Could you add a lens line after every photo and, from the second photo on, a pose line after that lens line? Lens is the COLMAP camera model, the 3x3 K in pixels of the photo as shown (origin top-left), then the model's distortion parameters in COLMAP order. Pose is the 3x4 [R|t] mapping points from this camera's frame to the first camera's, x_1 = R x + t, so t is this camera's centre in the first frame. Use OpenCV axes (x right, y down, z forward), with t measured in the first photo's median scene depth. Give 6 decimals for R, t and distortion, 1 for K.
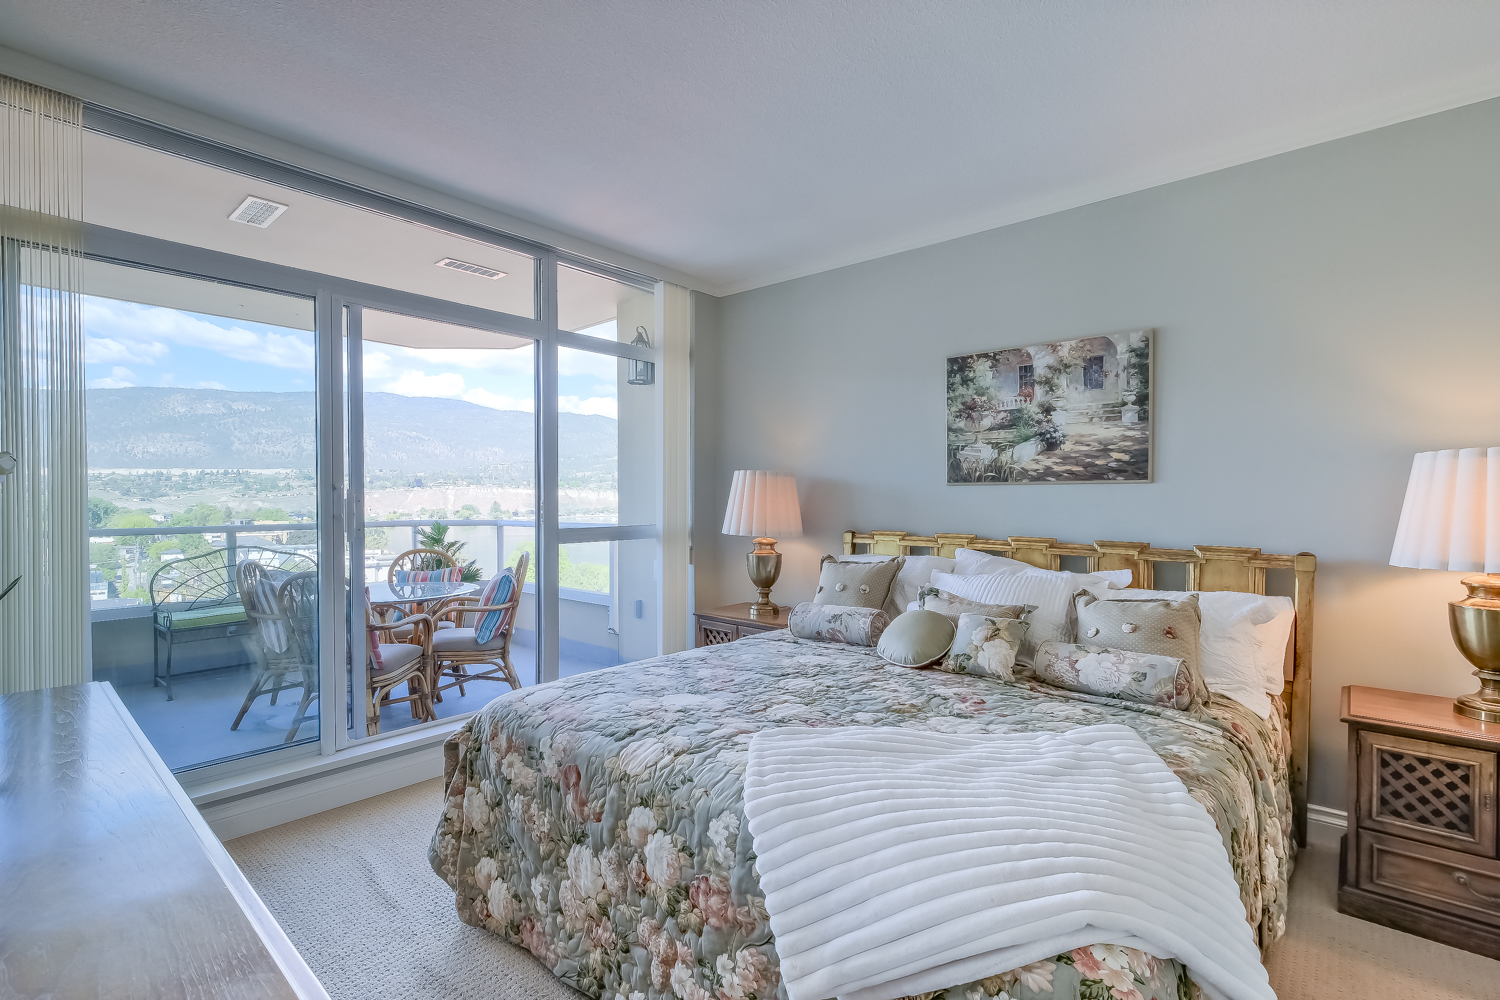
lens RADIAL K [[699.4, 0, 742.3], [0, 699.4, 485.5], [0, 0, 1]] dist [-0.000127, -0.001828]
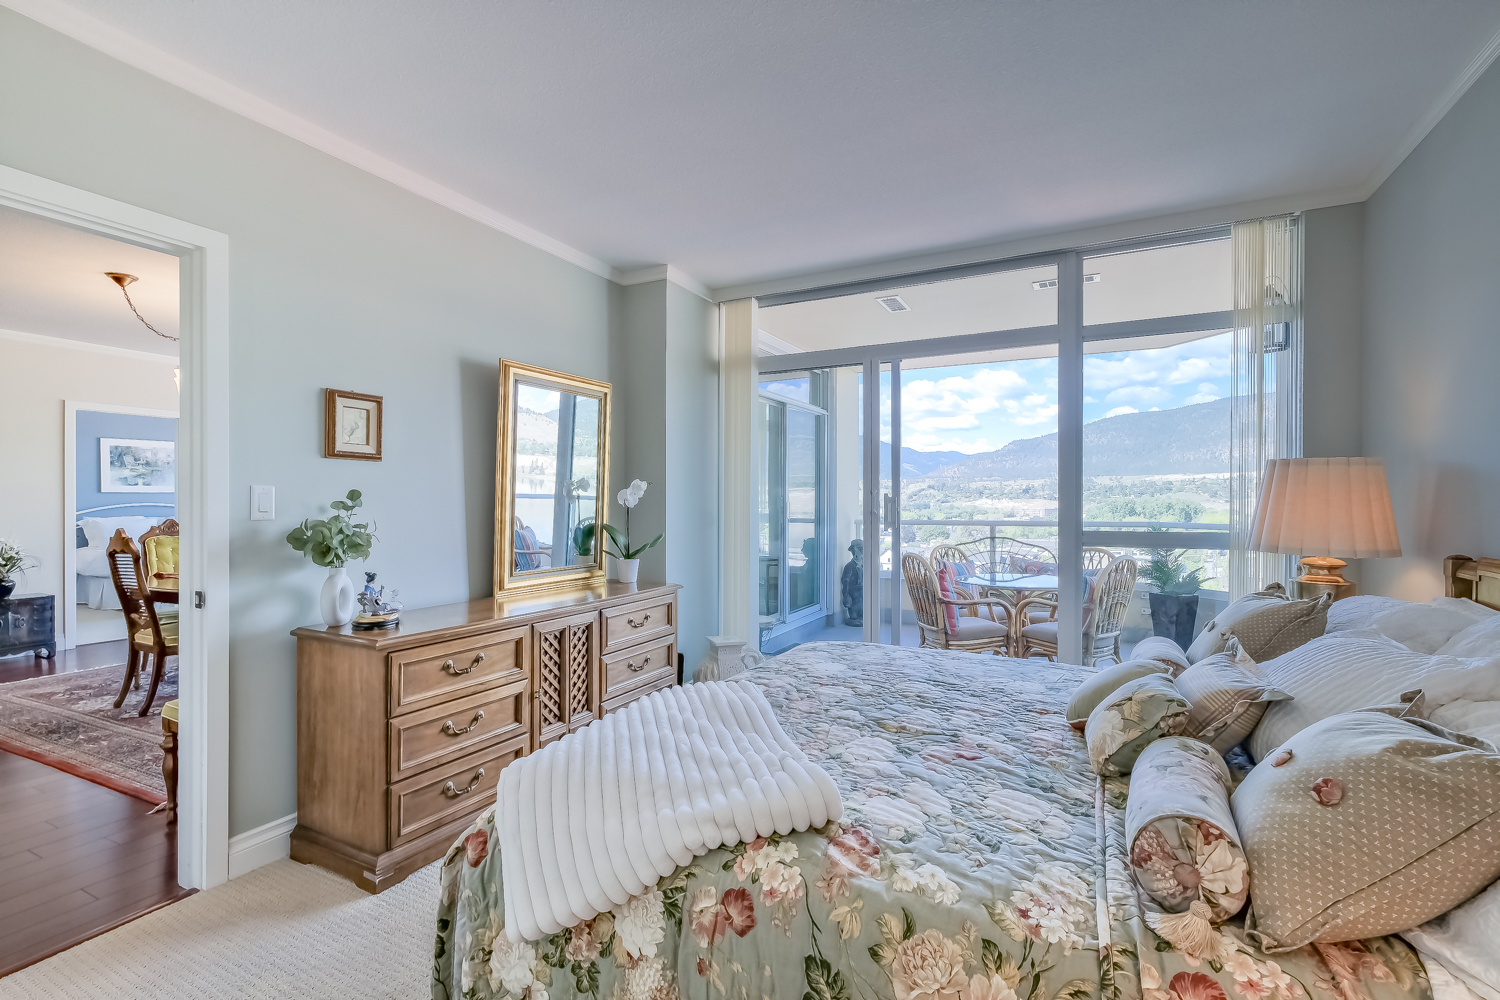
lens RADIAL K [[699.4, 0, 746.9], [0, 699.4, 494.9], [0, 0, 1]] dist [-0.000127, -0.001828]
pose [[0.255507, -0.007182, -0.966780, 0.972932], [0.017508, 0.999843, -0.002801, 0.009015], [0.966649, -0.016211, 0.255593, 0.518203]]
